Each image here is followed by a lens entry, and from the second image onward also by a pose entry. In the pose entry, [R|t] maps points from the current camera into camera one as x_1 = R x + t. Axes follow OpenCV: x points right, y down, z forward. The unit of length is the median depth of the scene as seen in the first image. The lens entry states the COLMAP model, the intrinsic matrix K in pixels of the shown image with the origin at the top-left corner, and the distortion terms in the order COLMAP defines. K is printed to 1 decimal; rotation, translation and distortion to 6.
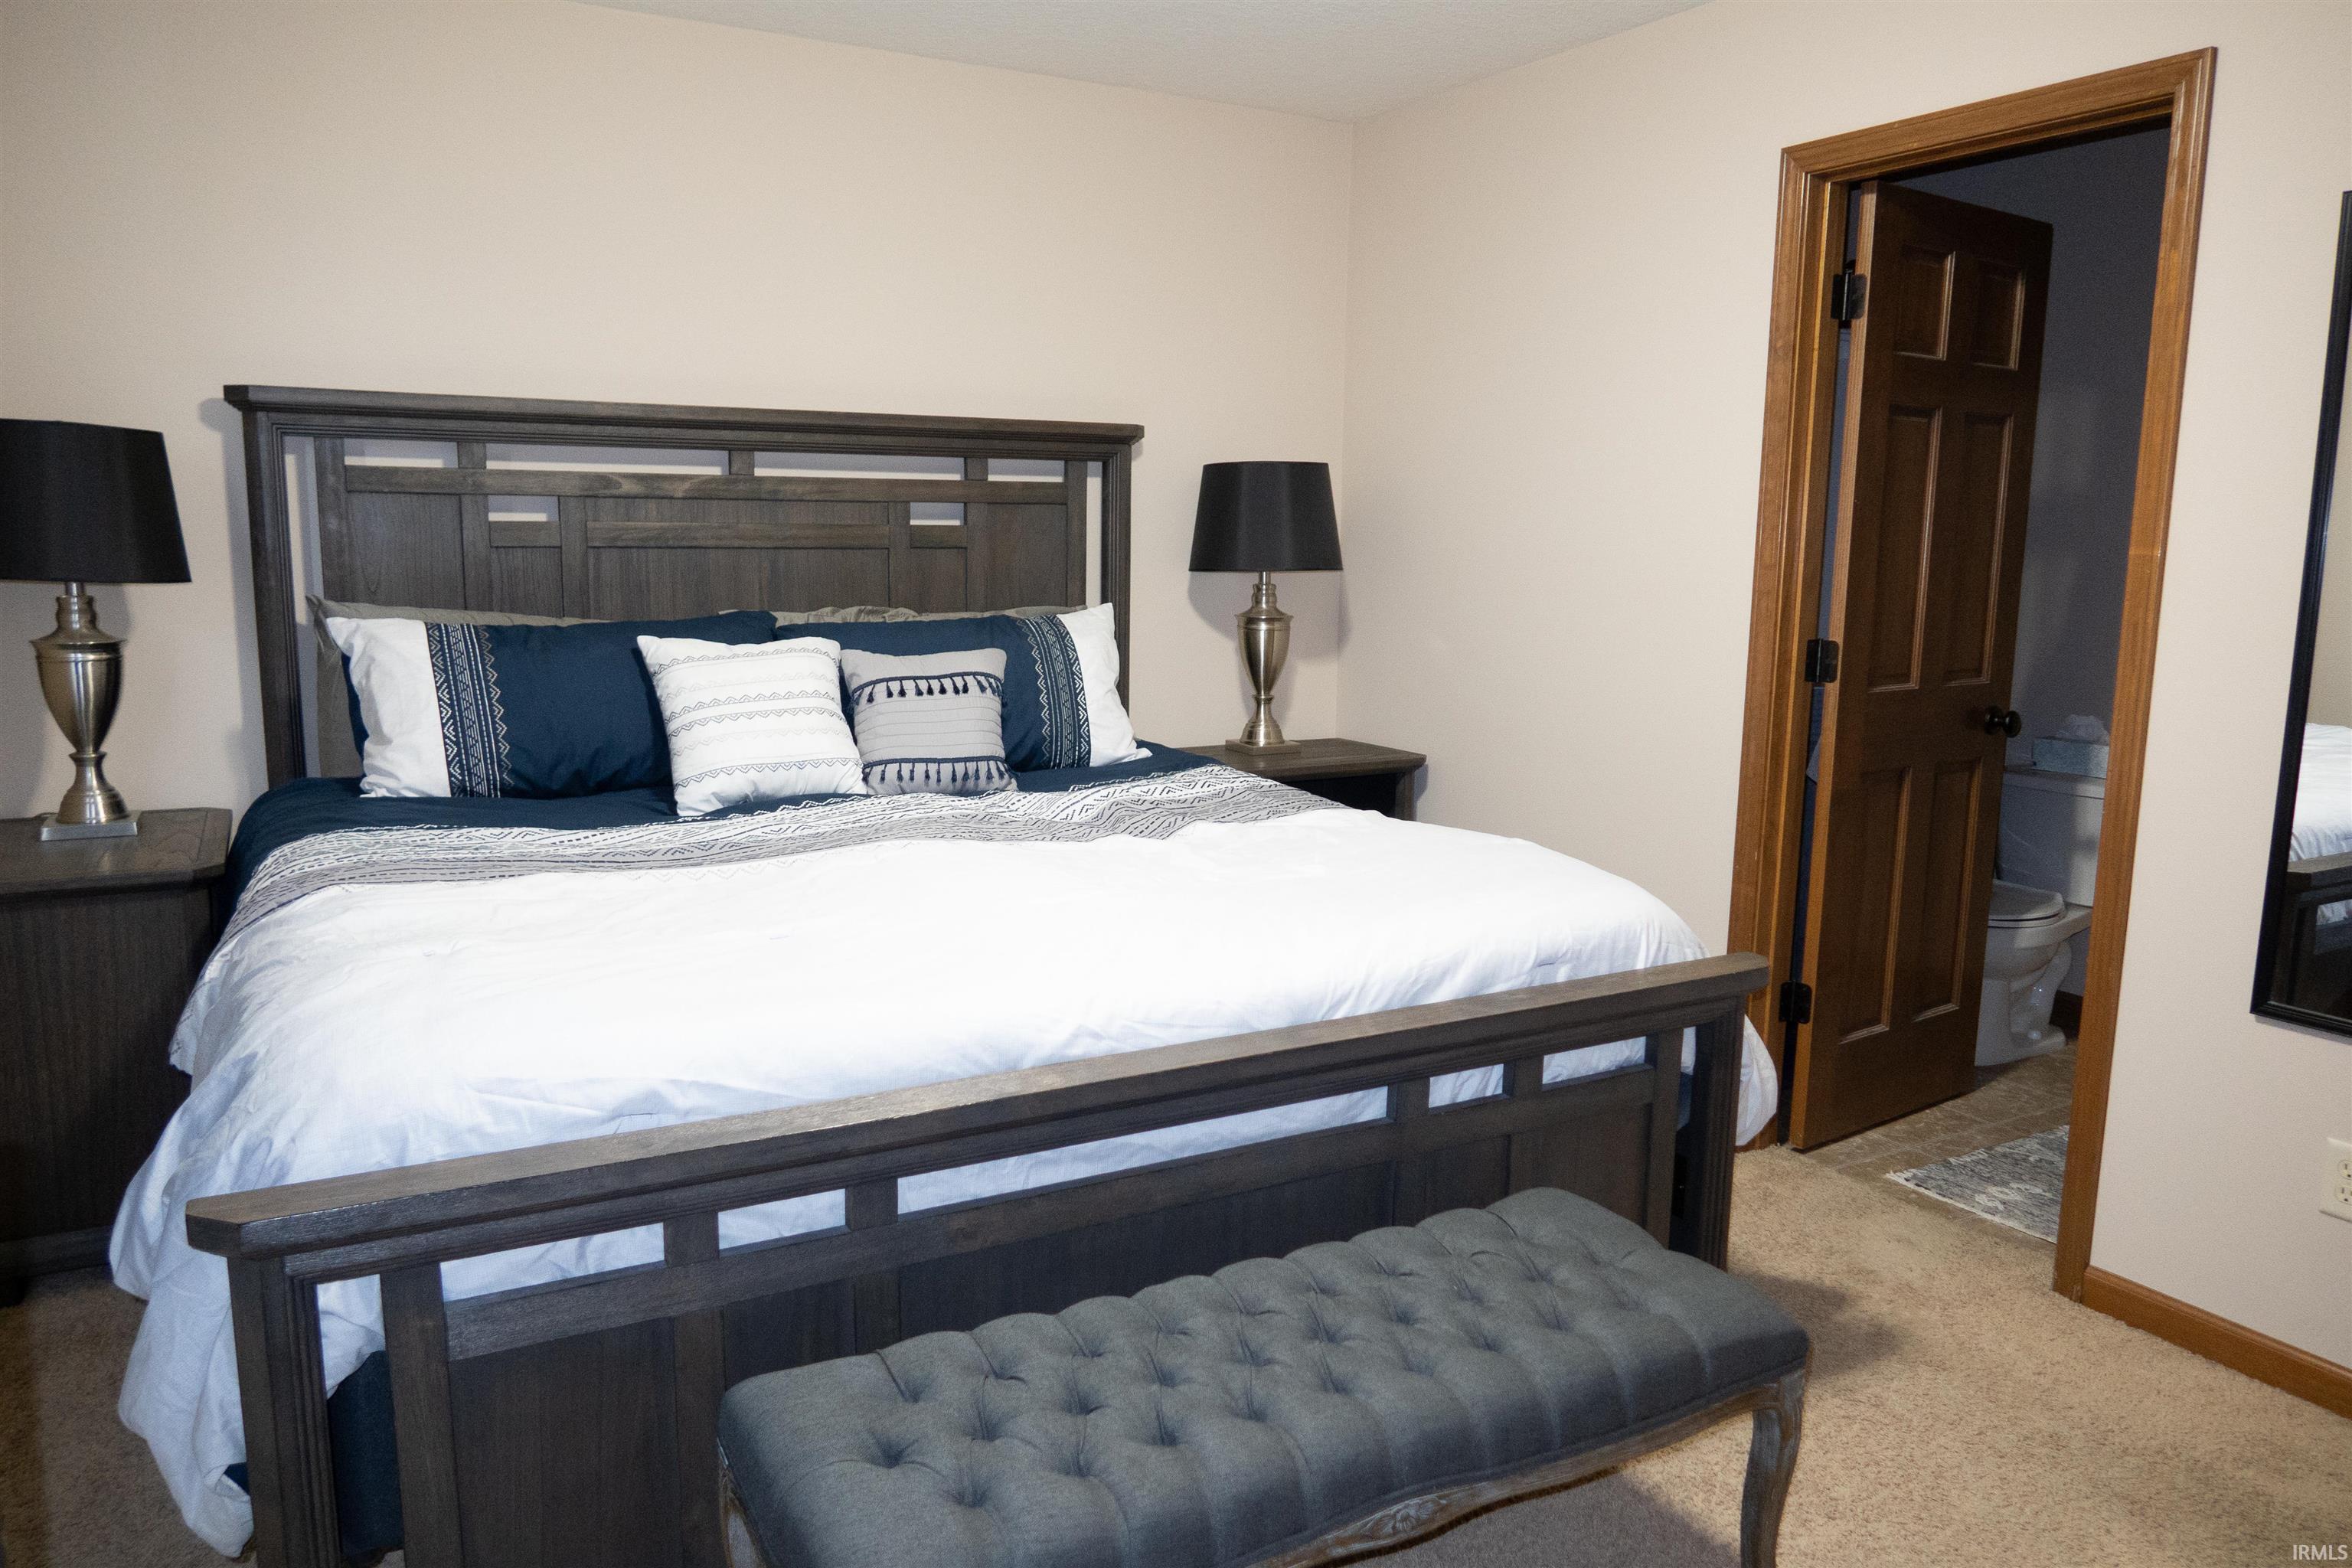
lens RADIAL K [[1651.0, 0, 1187.8], [0, 1651.0, 795.0], [0, 0, 1]] dist [0.001588, 0.002802]
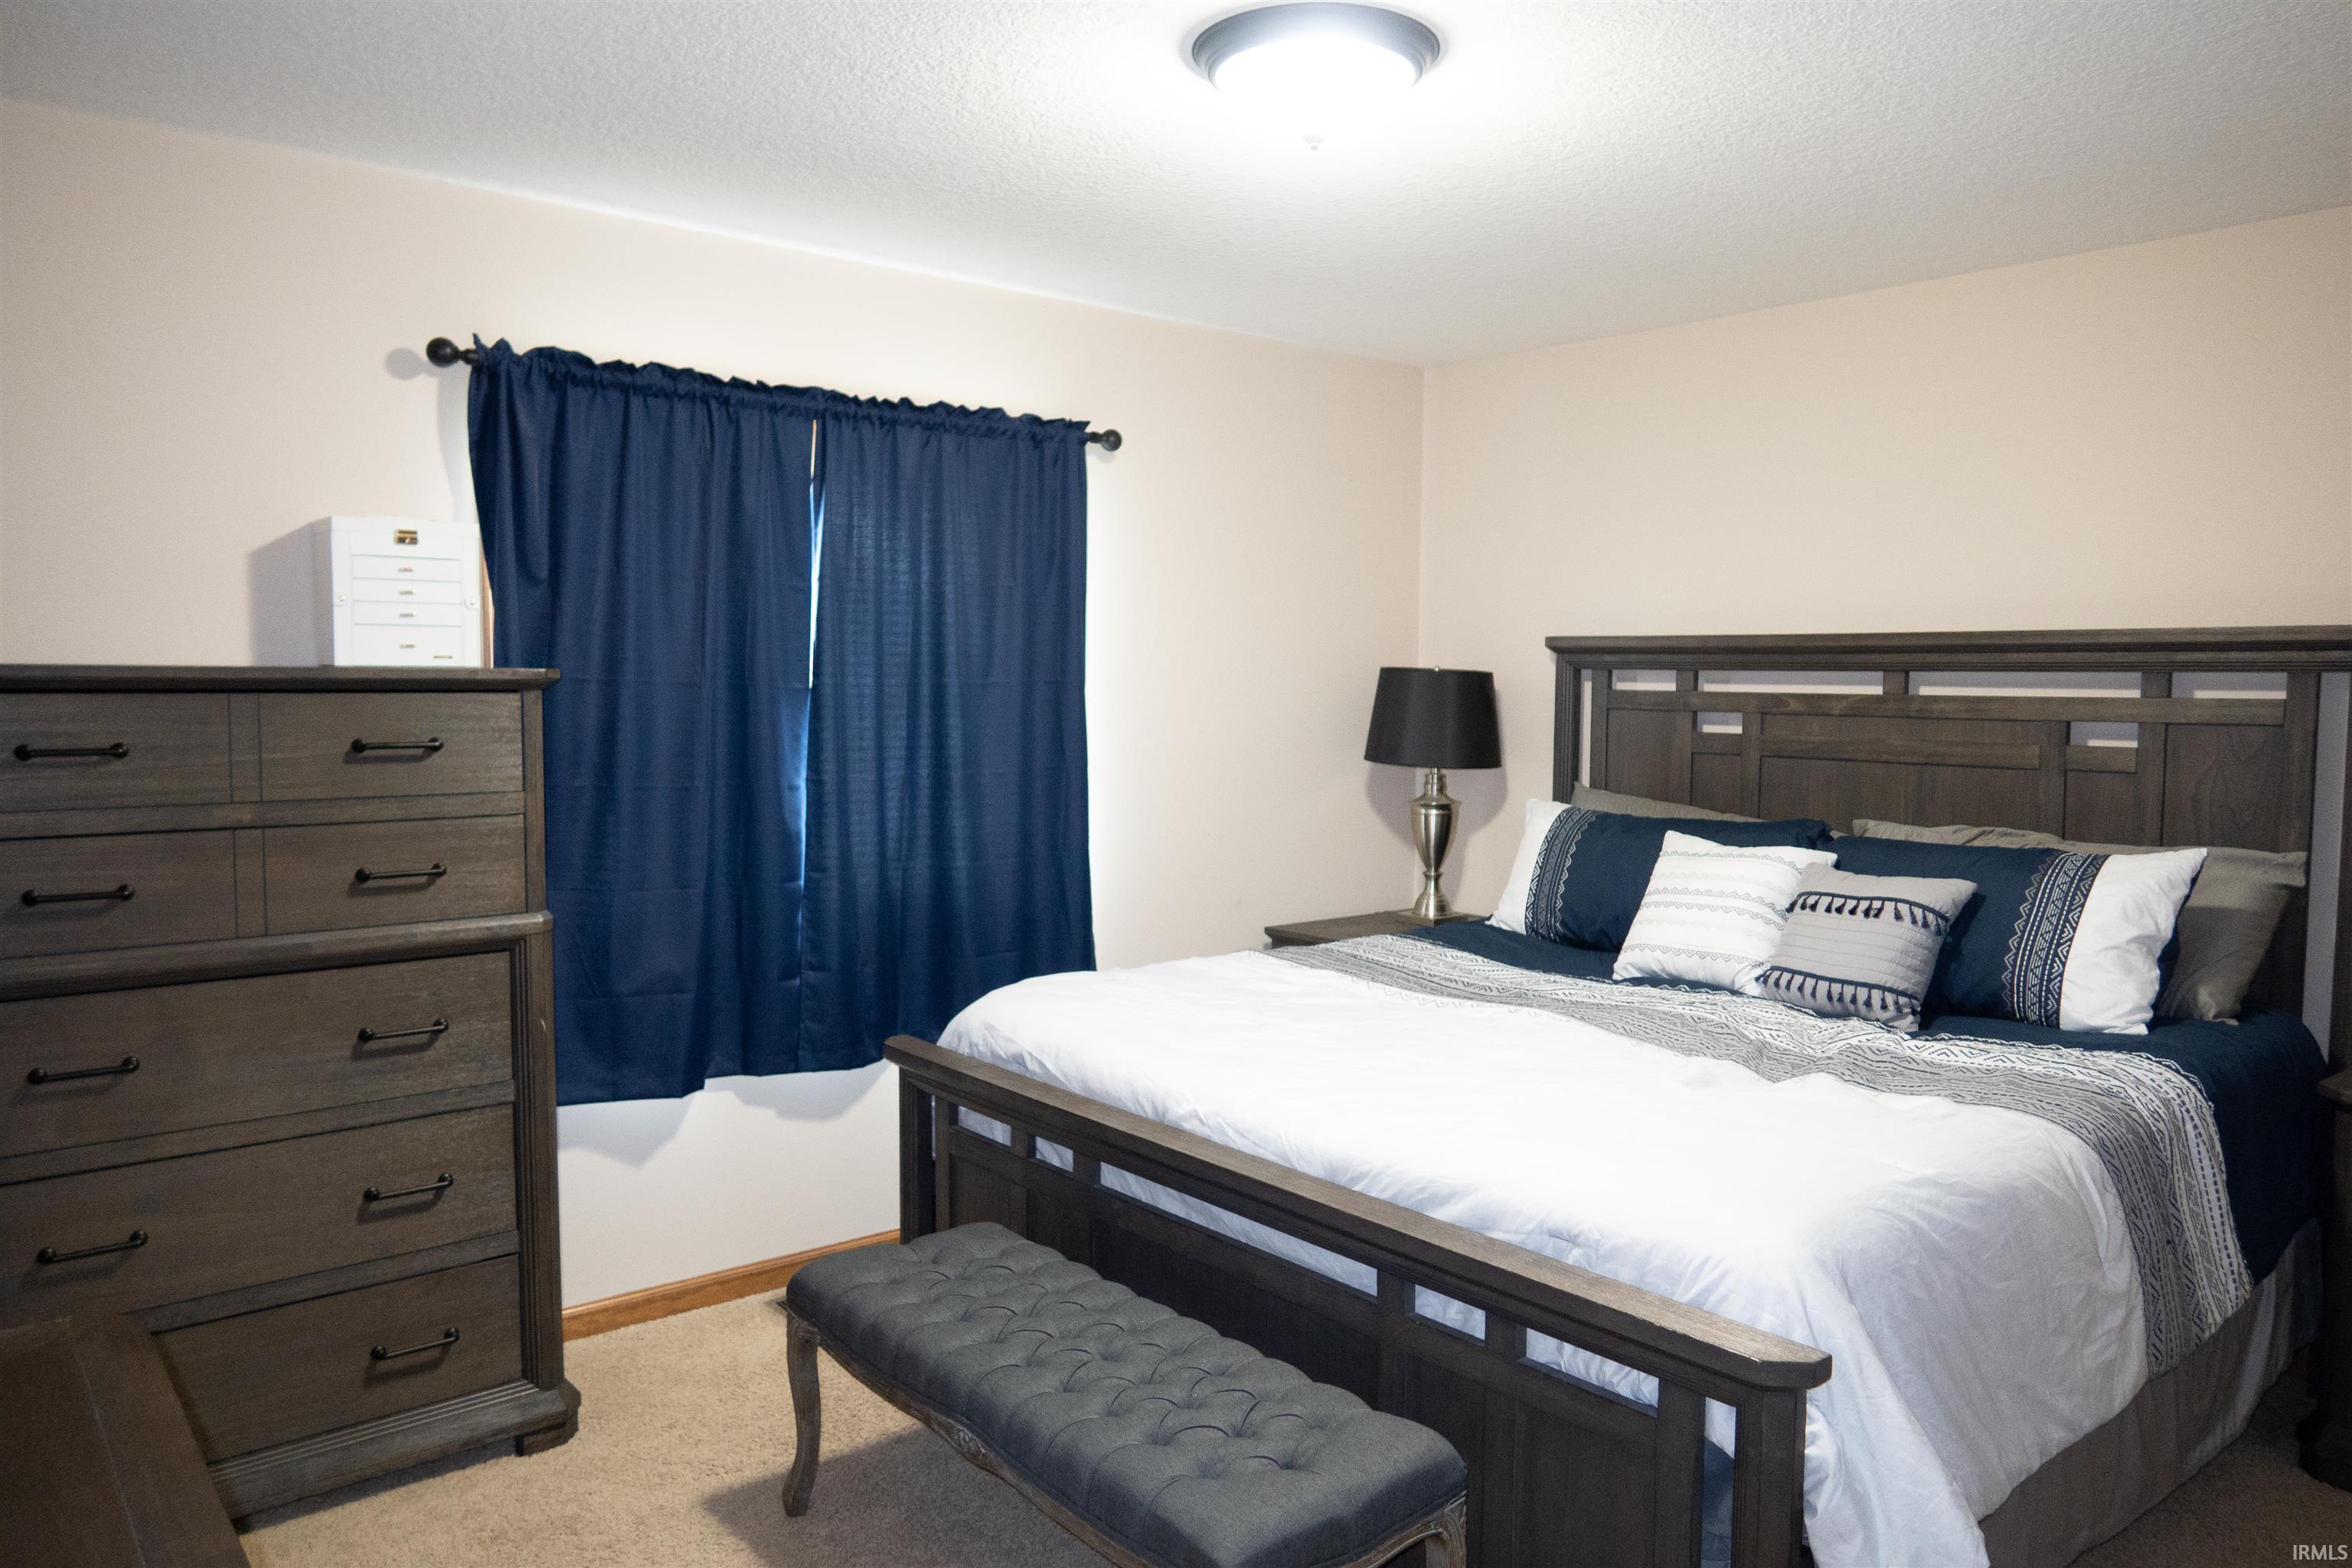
lens RADIAL K [[1651.0, 0, 1187.8], [0, 1651.0, 795.0], [0, 0, 1]] dist [0.001588, 0.002802]
pose [[0.181364, 0.047344, -0.982276, 0.738096], [-0.189020, 0.981895, 0.012426, -0.068300], [0.965080, 0.183416, 0.187029, 0.438439]]
